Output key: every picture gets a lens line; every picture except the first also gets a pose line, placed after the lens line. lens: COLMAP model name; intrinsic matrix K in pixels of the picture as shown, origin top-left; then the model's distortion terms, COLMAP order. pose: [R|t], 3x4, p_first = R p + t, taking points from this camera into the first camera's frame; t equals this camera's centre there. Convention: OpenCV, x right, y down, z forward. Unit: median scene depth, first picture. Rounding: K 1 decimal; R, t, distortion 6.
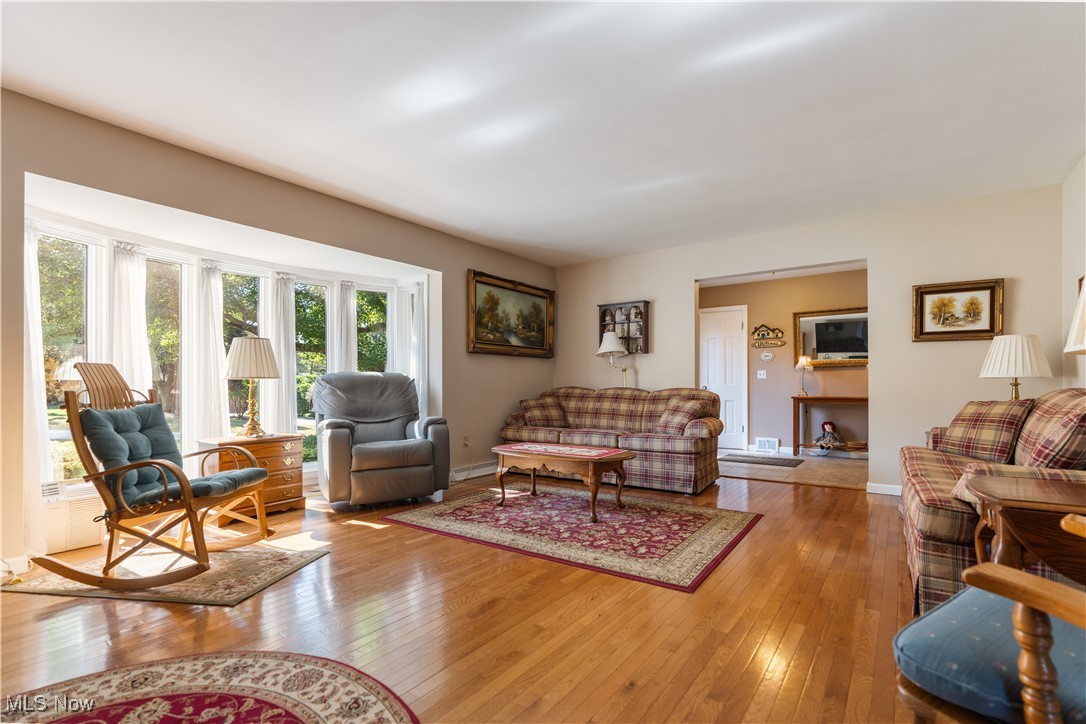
lens RADIAL K [[498.0, 0, 544.3], [0, 498.0, 391.6], [0, 0, 1]] dist [-0.008740, -0.000054]
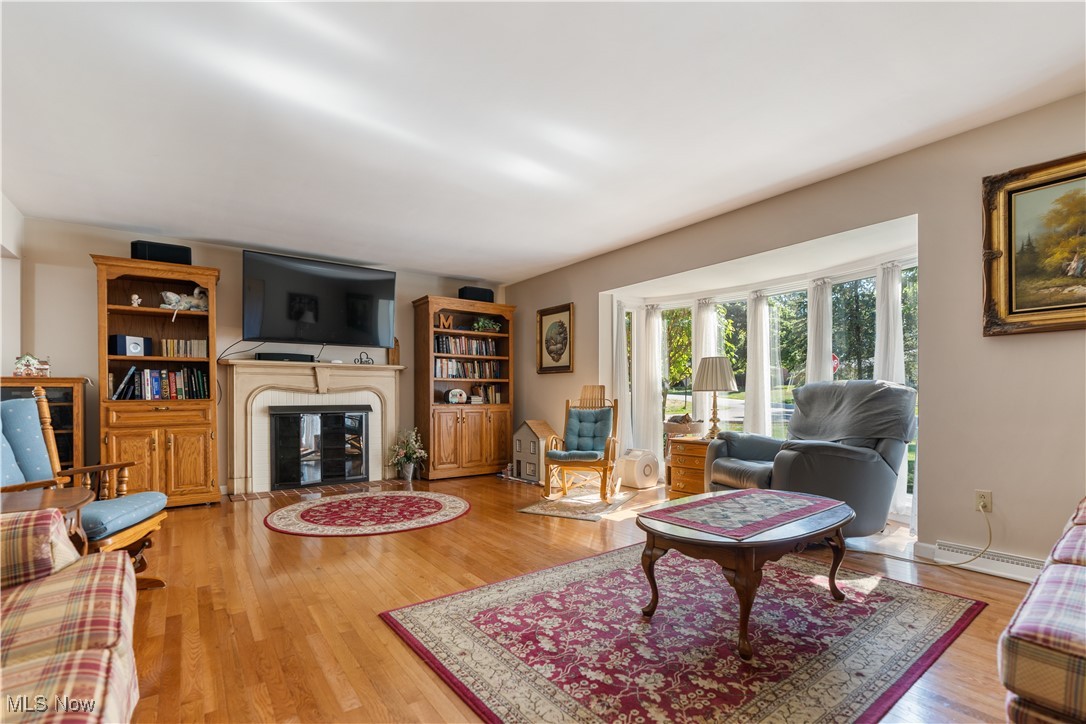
lens RADIAL K [[498.0, 0, 544.3], [0, 498.0, 391.6], [0, 0, 1]] dist [-0.008740, -0.000054]
pose [[-0.308535, -0.000356, -0.951213, 0.770410], [-0.006154, 0.999980, 0.001622, -0.025625], [0.951193, 0.006354, -0.308531, 1.100352]]
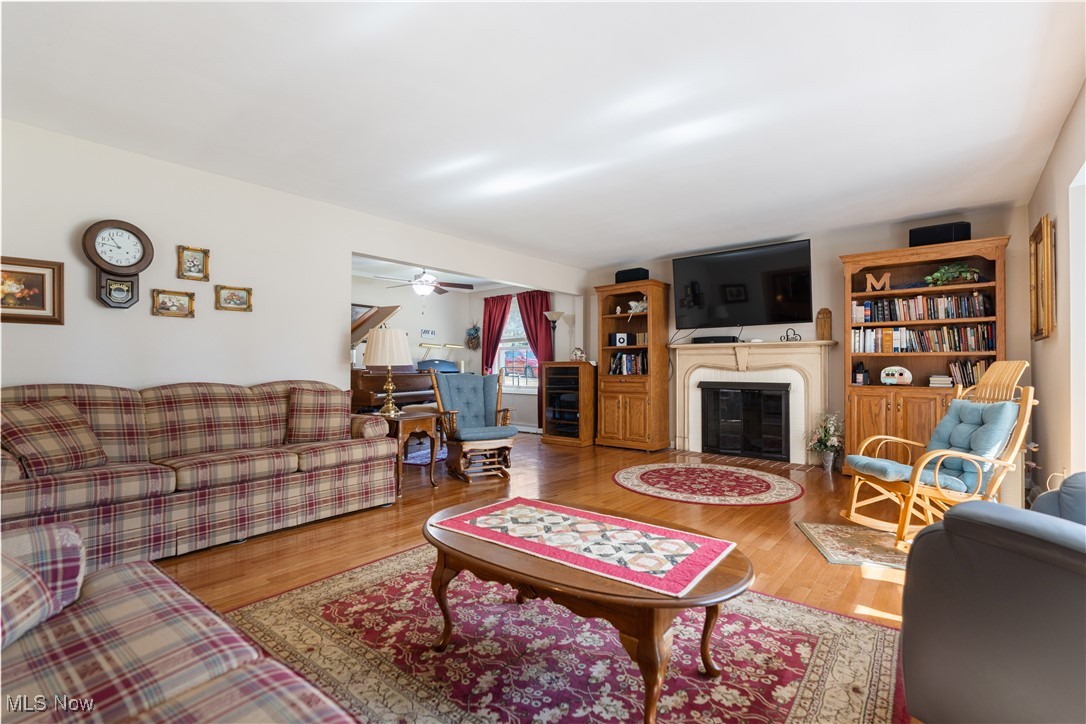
lens RADIAL K [[487.1, 0, 544.8], [0, 487.1, 365.1], [0, 0, 1]] dist [-0.004060, -0.000095]
pose [[-0.997788, 0.002734, 0.066425, 0.029507], [0.002989, 0.999988, 0.003751, -0.042402], [-0.066414, 0.003941, -0.997784, 1.663165]]
